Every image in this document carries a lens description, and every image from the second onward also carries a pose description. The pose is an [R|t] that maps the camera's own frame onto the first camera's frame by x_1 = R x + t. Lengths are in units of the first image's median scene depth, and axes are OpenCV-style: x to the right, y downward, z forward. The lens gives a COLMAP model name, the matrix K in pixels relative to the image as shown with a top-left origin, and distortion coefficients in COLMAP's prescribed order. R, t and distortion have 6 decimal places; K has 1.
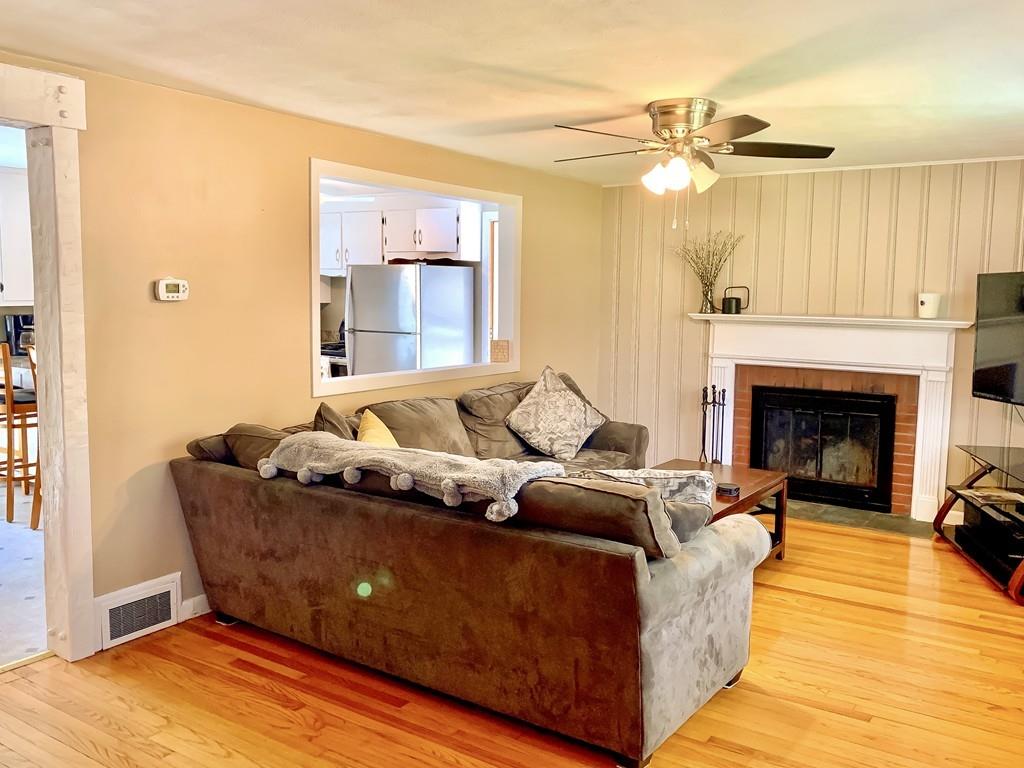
lens RADIAL K [[847.9, 0, 515.6], [0, 847.9, 382.5], [0, 0, 1]] dist [0.056187, -0.075014]
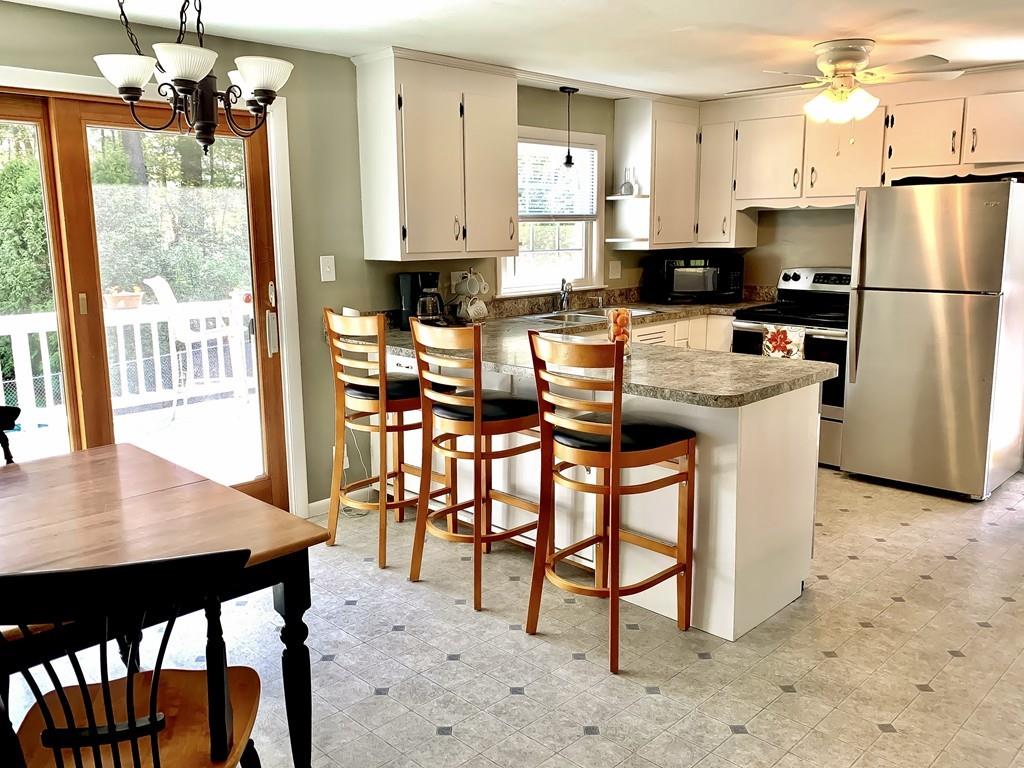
lens RADIAL K [[847.9, 0, 514.9], [0, 847.9, 371.2], [0, 0, 1]] dist [0.056187, -0.075014]
pose [[0.982161, 0.011597, -0.187683, -0.323218], [-0.001736, 0.998613, 0.052622, -0.030891], [0.188033, -0.051357, 0.980819, 0.290980]]
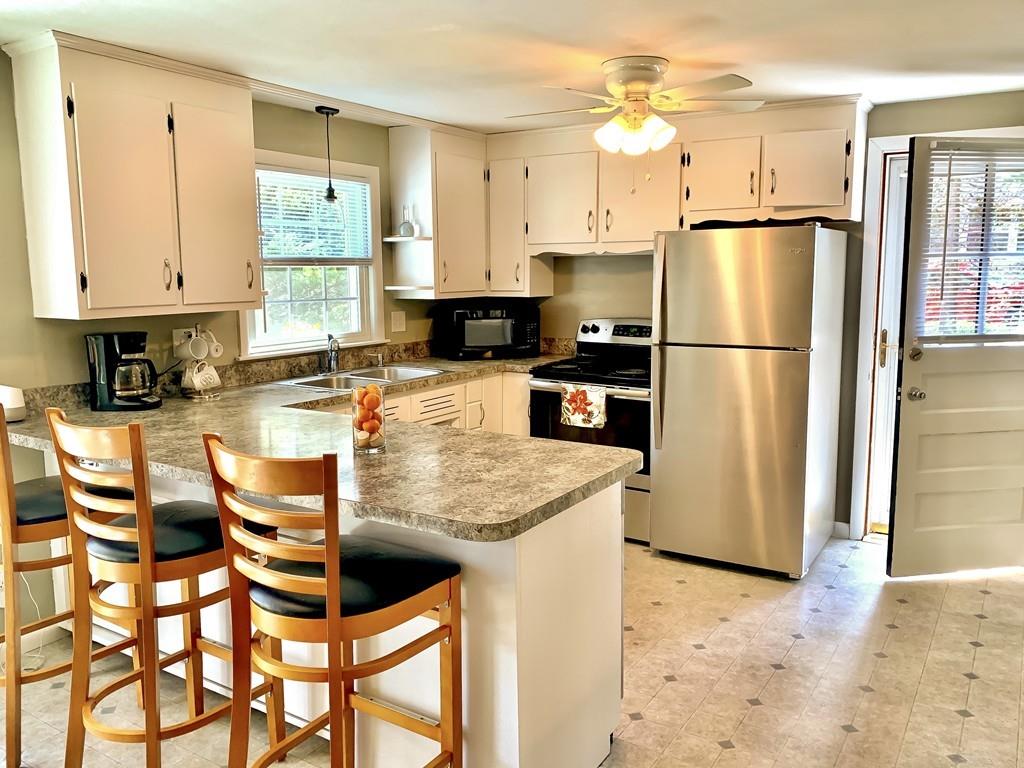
lens RADIAL K [[826.4, 0, 515.1], [0, 826.4, 374.2], [0, 0, 1]] dist [0.043474, -0.054118]
pose [[0.999568, -0.020341, 0.021213, -0.300203], [0.020045, 0.999700, 0.014101, -0.049396], [-0.021494, -0.013669, 0.999676, 0.423646]]
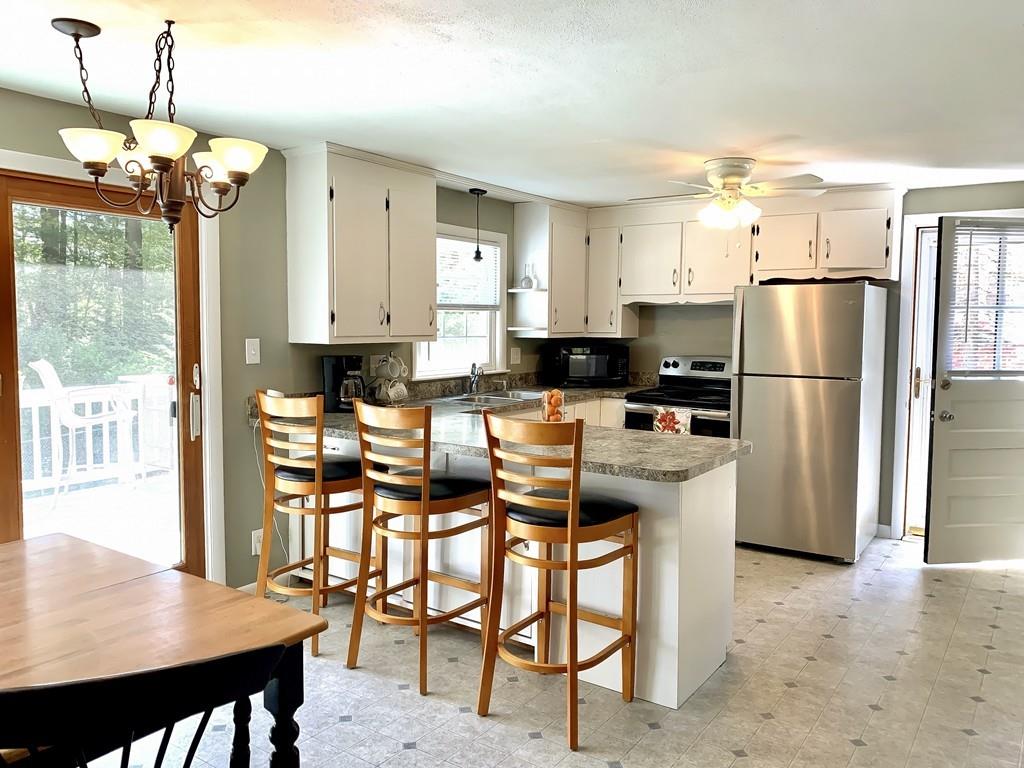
lens RADIAL K [[793.1, 0, 512.2], [0, 793.1, 372.6], [0, 0, 1]] dist [0.043126, -0.047726]
pose [[0.999838, -0.002141, -0.017895, -0.370928], [0.001267, 0.998814, -0.048677, -0.028597], [0.017978, 0.048647, 0.998654, 0.298335]]
